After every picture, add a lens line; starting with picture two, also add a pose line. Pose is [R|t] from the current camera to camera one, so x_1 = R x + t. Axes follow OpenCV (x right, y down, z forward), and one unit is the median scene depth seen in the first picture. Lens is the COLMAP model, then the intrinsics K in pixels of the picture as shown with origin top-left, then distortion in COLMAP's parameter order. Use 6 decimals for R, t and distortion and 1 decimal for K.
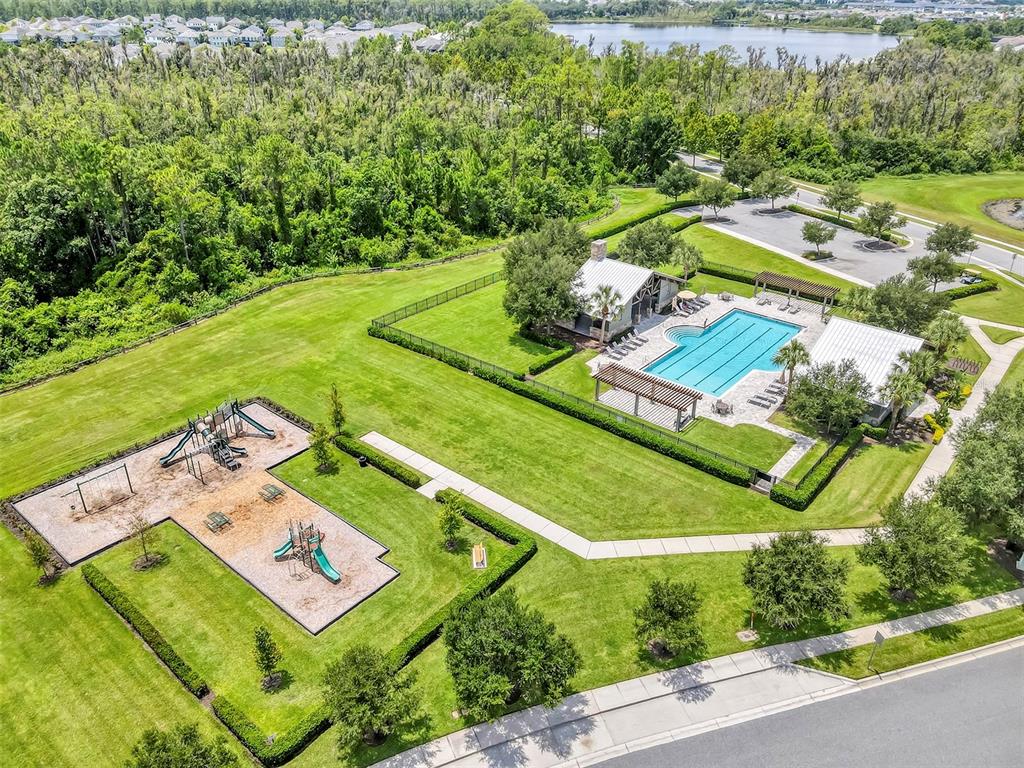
lens RADIAL K [[753.6, 0, 506.7], [0, 753.6, 381.8], [0, 0, 1]] dist [0.014611, 0.010658]
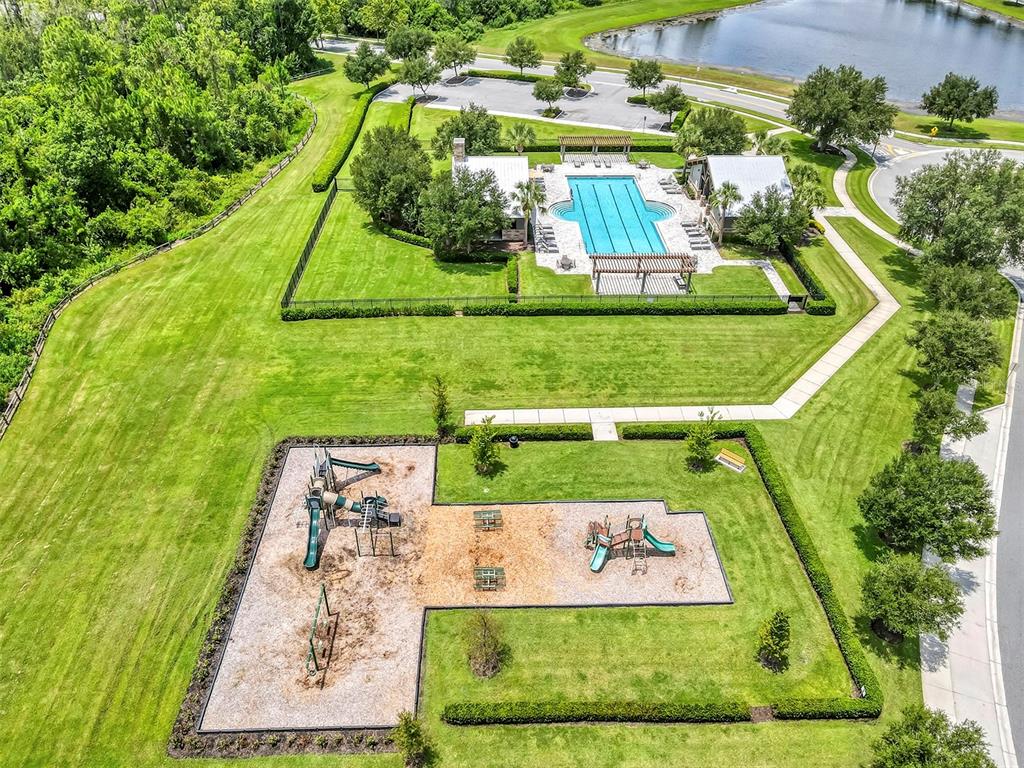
lens RADIAL K [[753.6, 0, 506.7], [0, 753.6, 381.8], [0, 0, 1]] dist [0.014611, 0.010658]
pose [[0.744101, -0.393900, 0.539589, -0.514777], [0.311463, 0.919080, 0.241416, -0.136275], [-0.591019, -0.011576, 0.806574, 0.252748]]
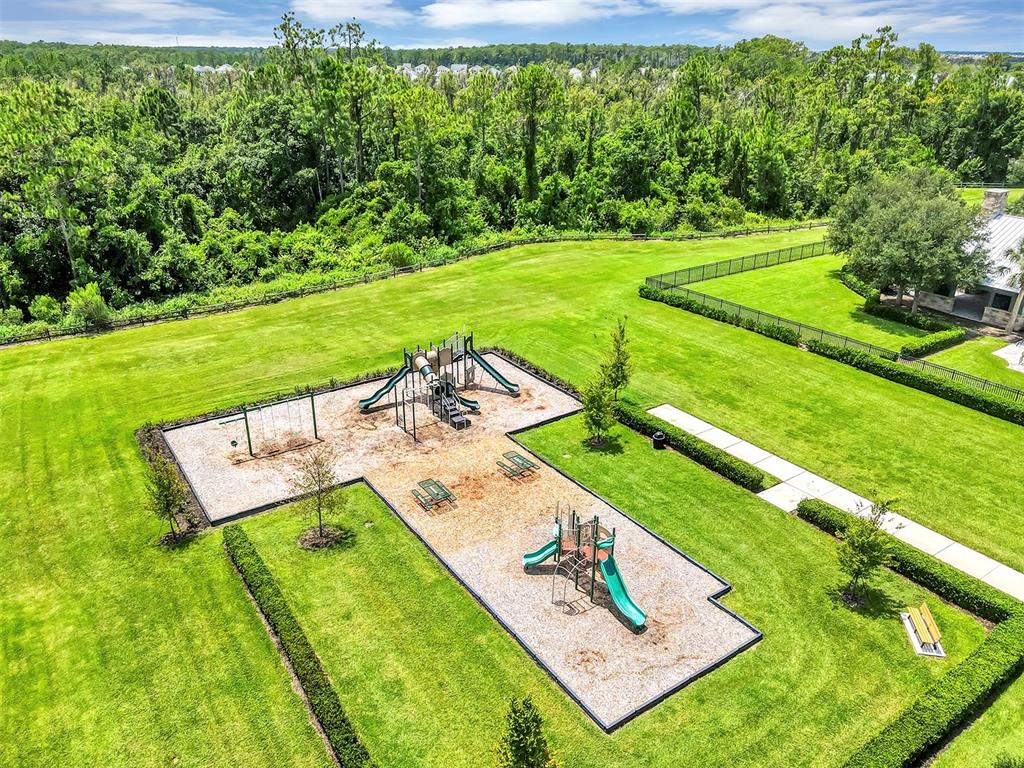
lens RADIAL K [[756.0, 0, 505.1], [0, 756.0, 379.9], [0, 0, 1]] dist [-0.013562, 0.044759]
pose [[0.963460, 0.102057, -0.247647, -0.132655], [-0.121324, 0.990561, -0.063789, 0.090046], [0.238799, 0.091503, 0.966748, 0.297213]]
